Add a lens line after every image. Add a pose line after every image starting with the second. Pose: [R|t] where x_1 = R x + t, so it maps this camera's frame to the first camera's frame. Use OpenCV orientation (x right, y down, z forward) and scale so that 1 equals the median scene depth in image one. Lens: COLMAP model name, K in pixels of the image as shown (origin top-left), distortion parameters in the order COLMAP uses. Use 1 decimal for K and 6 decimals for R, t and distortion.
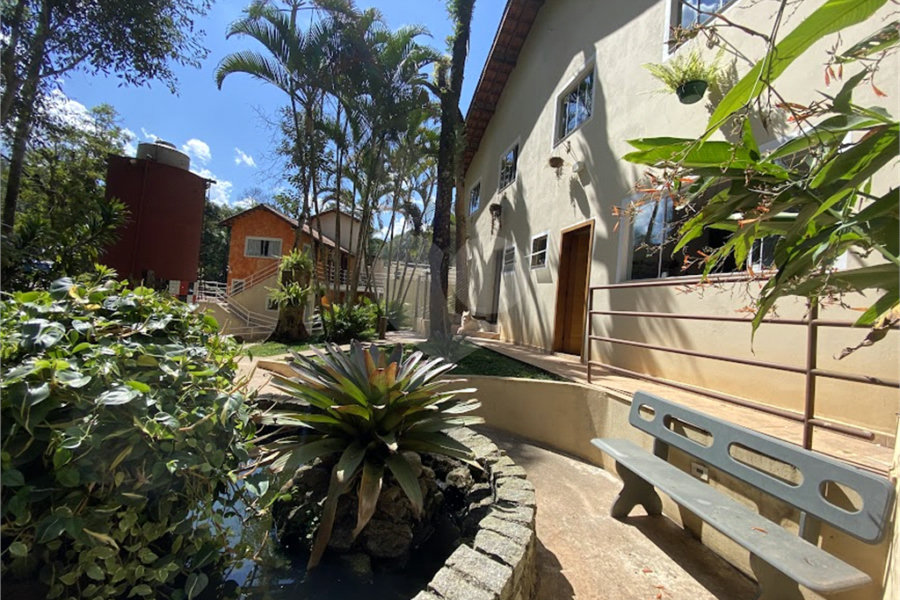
lens RADIAL K [[363.1, 0, 450.0], [0, 363.1, 300.0], [0, 0, 1]] dist [0.012107, -0.017946]
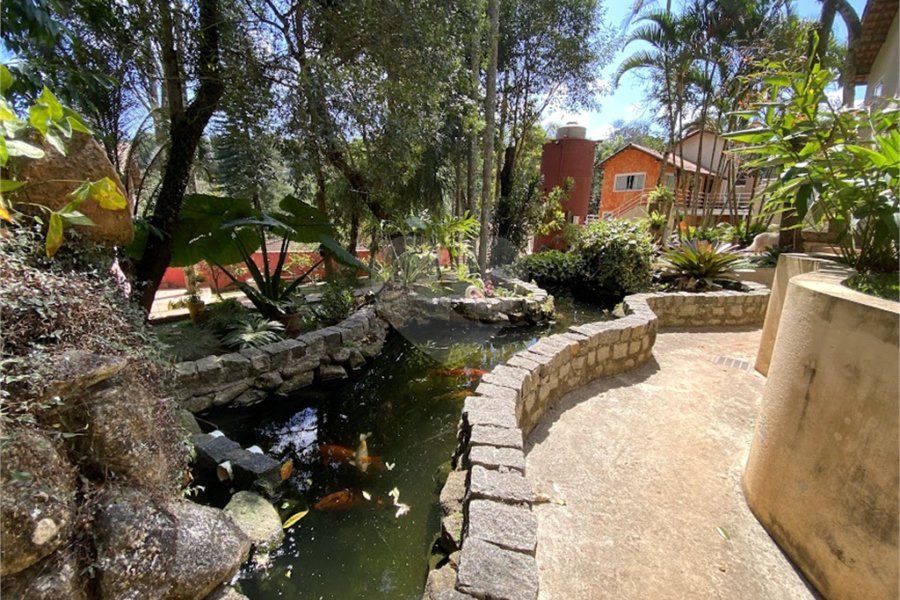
lens RADIAL K [[363.1, 0, 450.0], [0, 363.1, 300.0], [0, 0, 1]] dist [0.012107, -0.017946]
pose [[0.626130, 0.115597, -0.771102, 0.170136], [0.035031, 0.983780, 0.175924, 0.010370], [0.778931, -0.137163, 0.611925, -0.484862]]
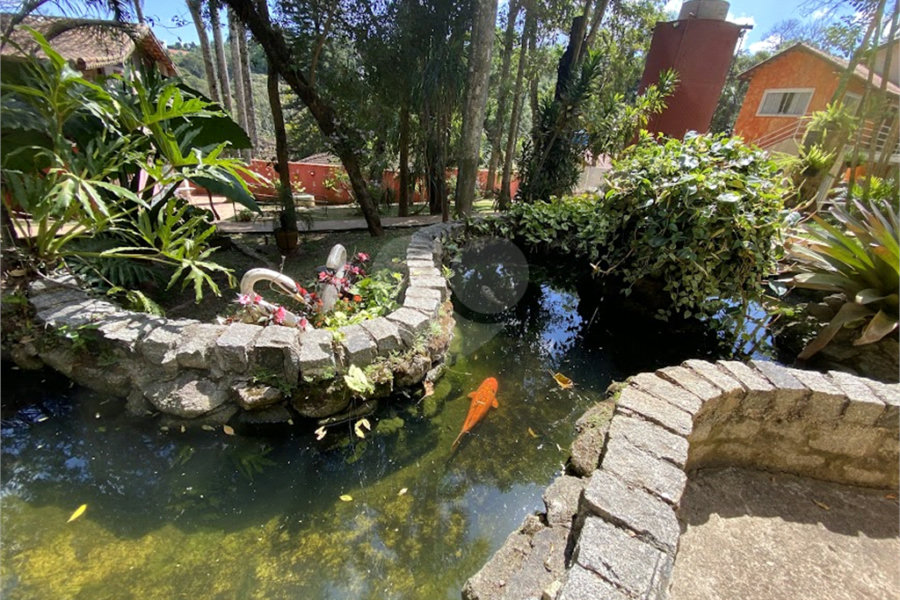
lens RADIAL K [[363.1, 0, 450.0], [0, 363.1, 300.0], [0, 0, 1]] dist [0.012107, -0.017946]
pose [[0.413183, 0.340701, -0.844513, 0.026222], [-0.036679, 0.932850, 0.358393, 0.017449], [0.909909, -0.117106, 0.397934, -0.128130]]
